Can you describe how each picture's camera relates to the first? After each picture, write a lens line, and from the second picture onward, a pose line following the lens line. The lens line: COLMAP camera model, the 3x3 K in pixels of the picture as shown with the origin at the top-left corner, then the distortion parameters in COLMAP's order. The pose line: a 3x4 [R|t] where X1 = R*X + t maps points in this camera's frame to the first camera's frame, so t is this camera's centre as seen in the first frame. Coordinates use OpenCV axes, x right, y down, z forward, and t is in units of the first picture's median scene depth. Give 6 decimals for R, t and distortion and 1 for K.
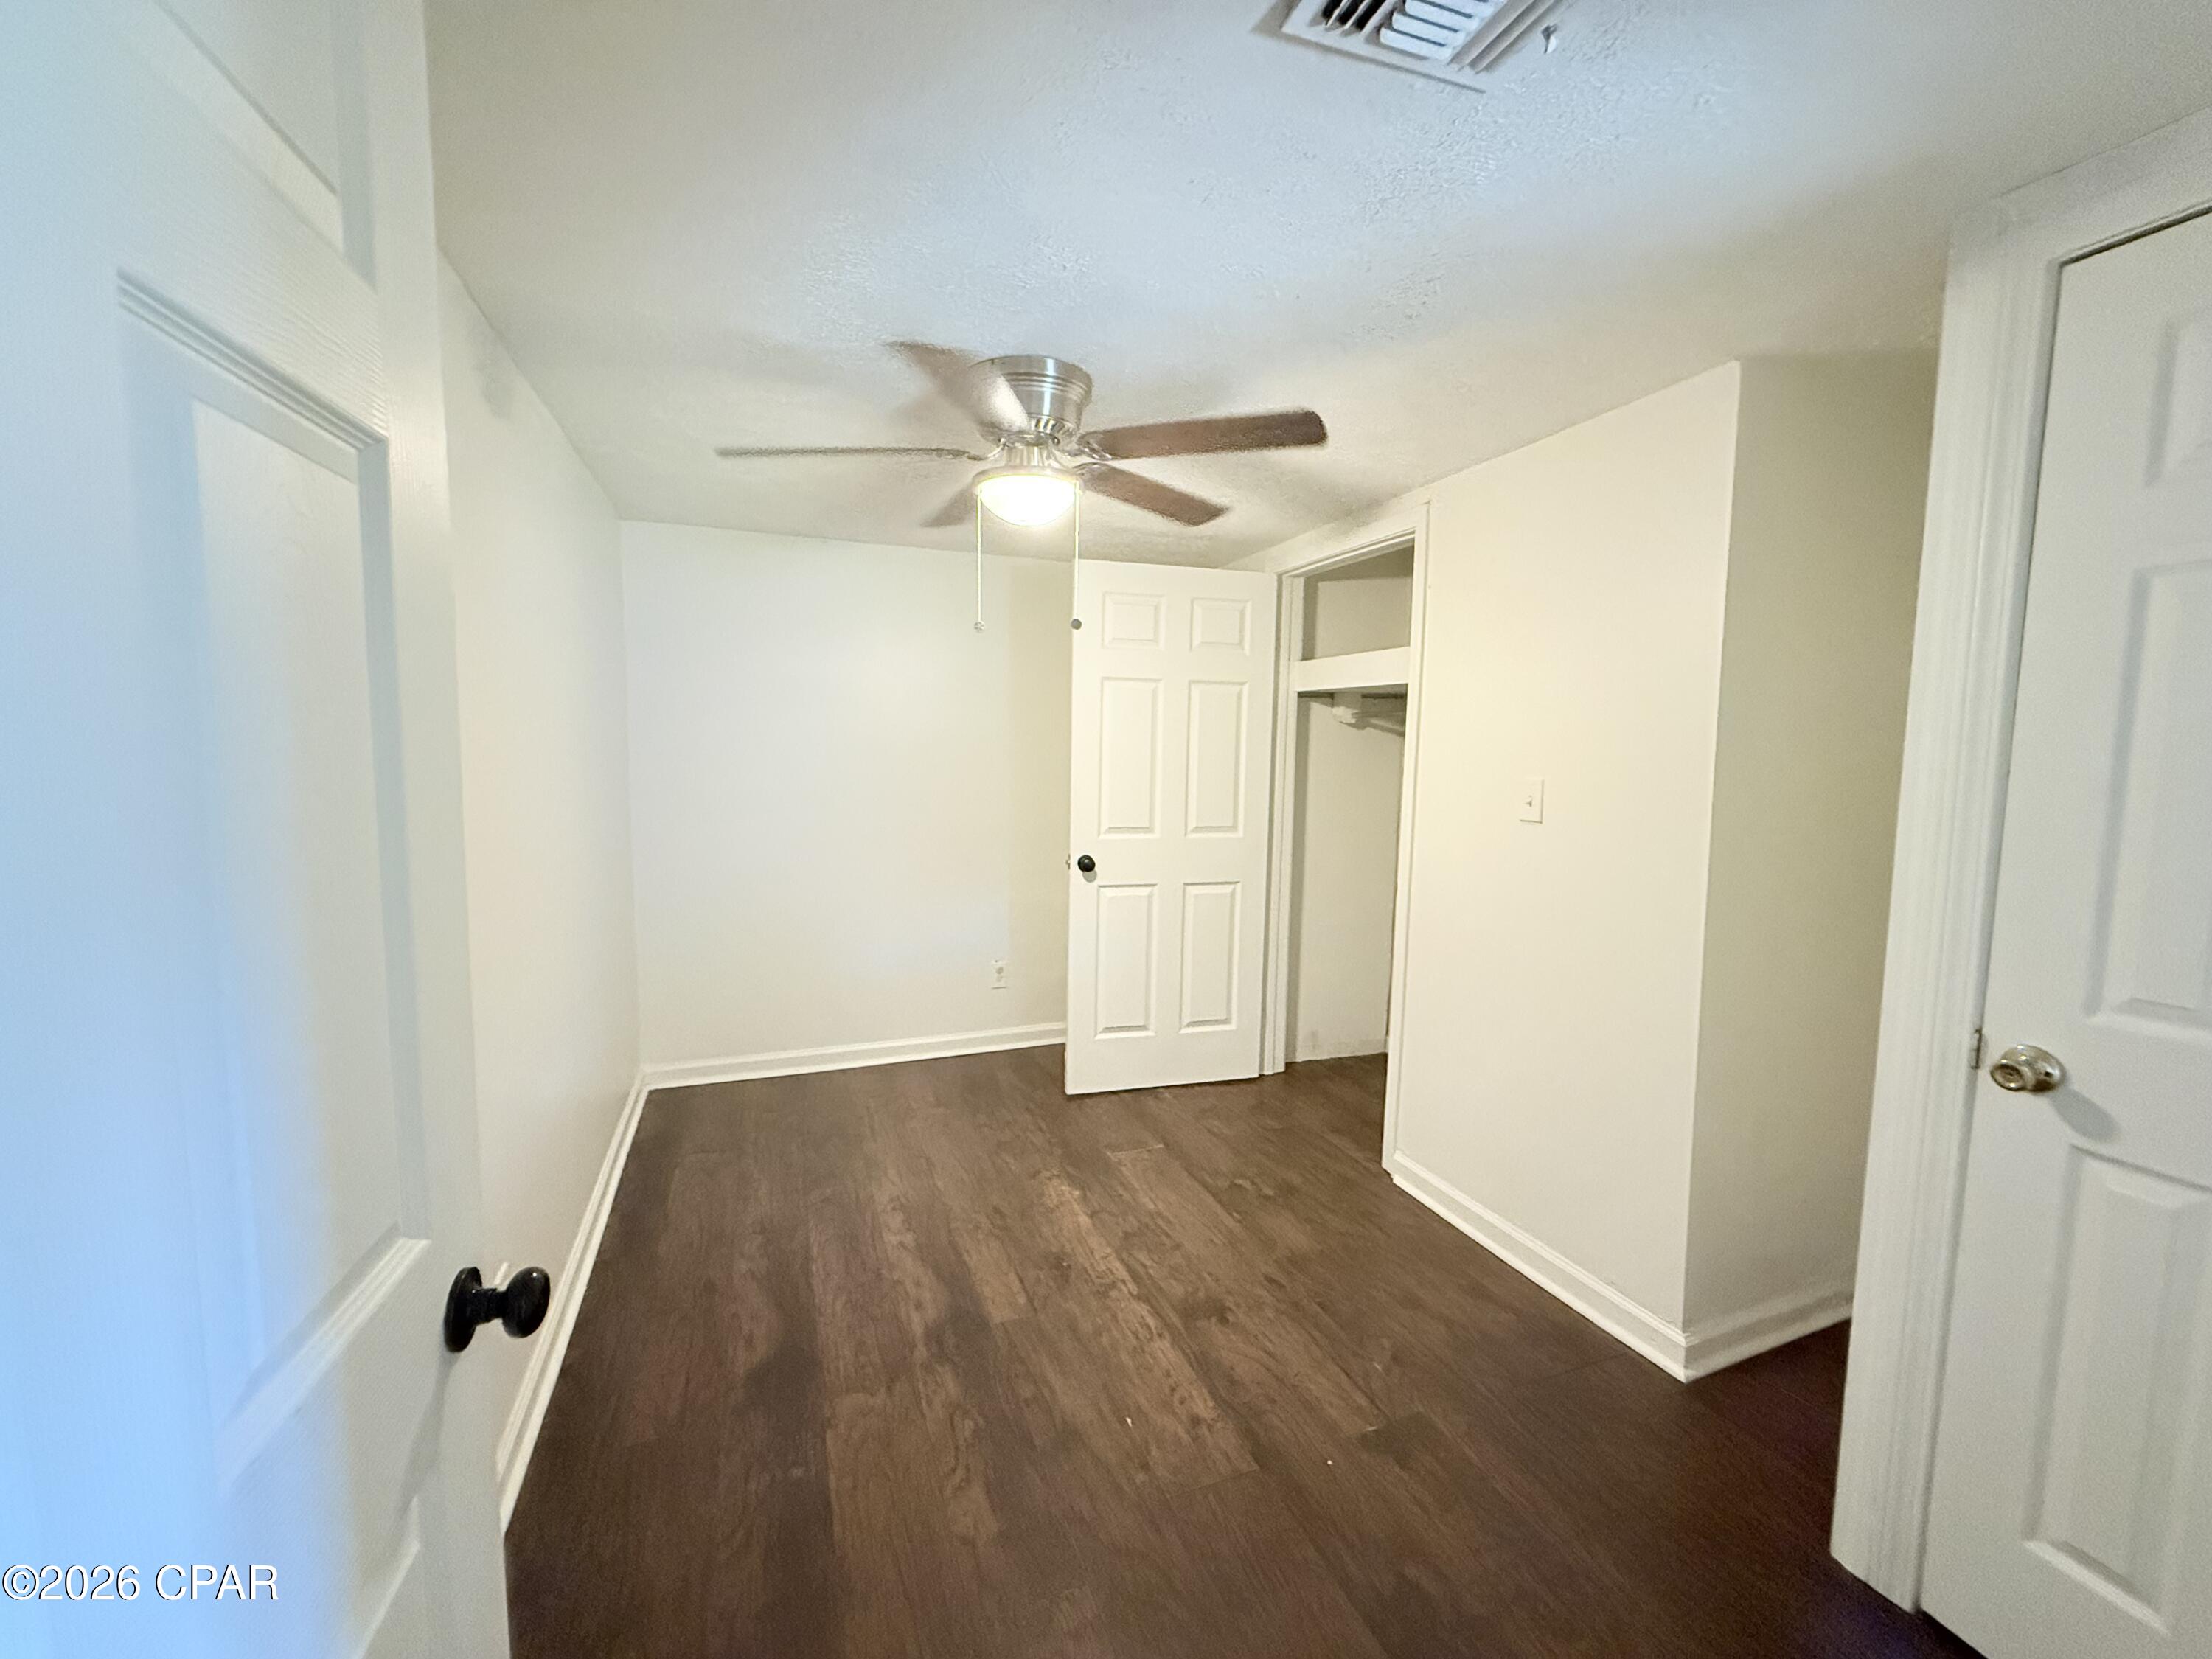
lens RADIAL K [[883.8, 0, 1106.0], [0, 883.8, 829.5], [0, 0, 1]] dist [0.000043, -0.000021]
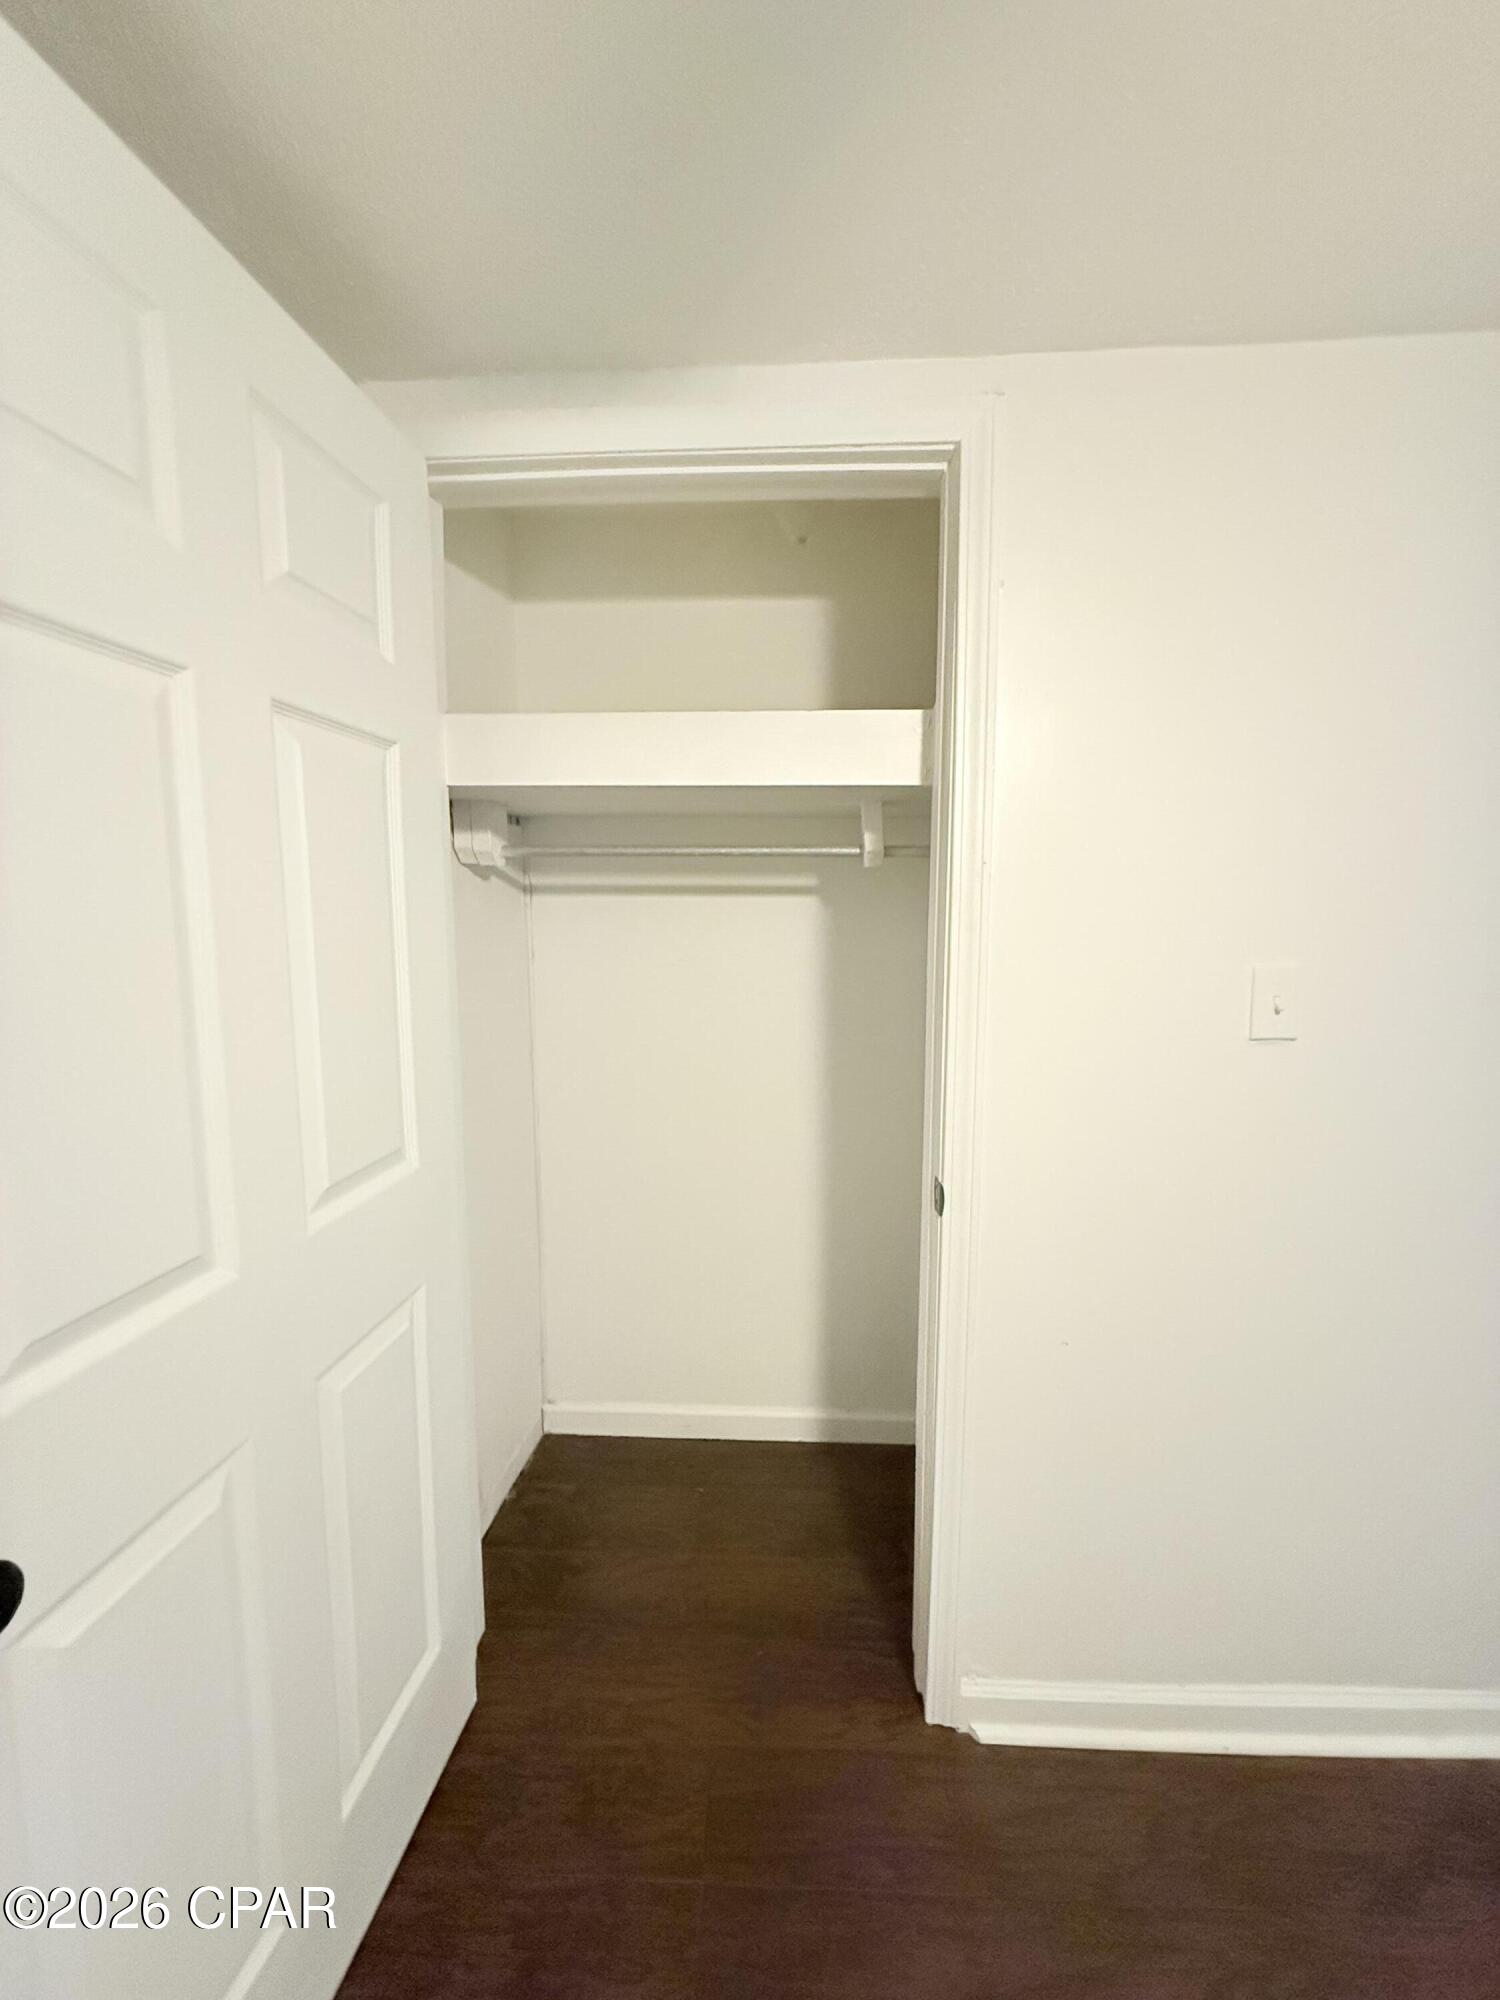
lens RADIAL K [[785.9, 0, 733.9], [0, 785.9, 988.3], [0, 0, 1]] dist [0.001151, 0.000165]
pose [[0.394092, -0.108220, 0.912677, -0.138722], [0.098892, 0.992271, 0.074957, -0.118892], [-0.913735, 0.060717, 0.401748, 1.153618]]
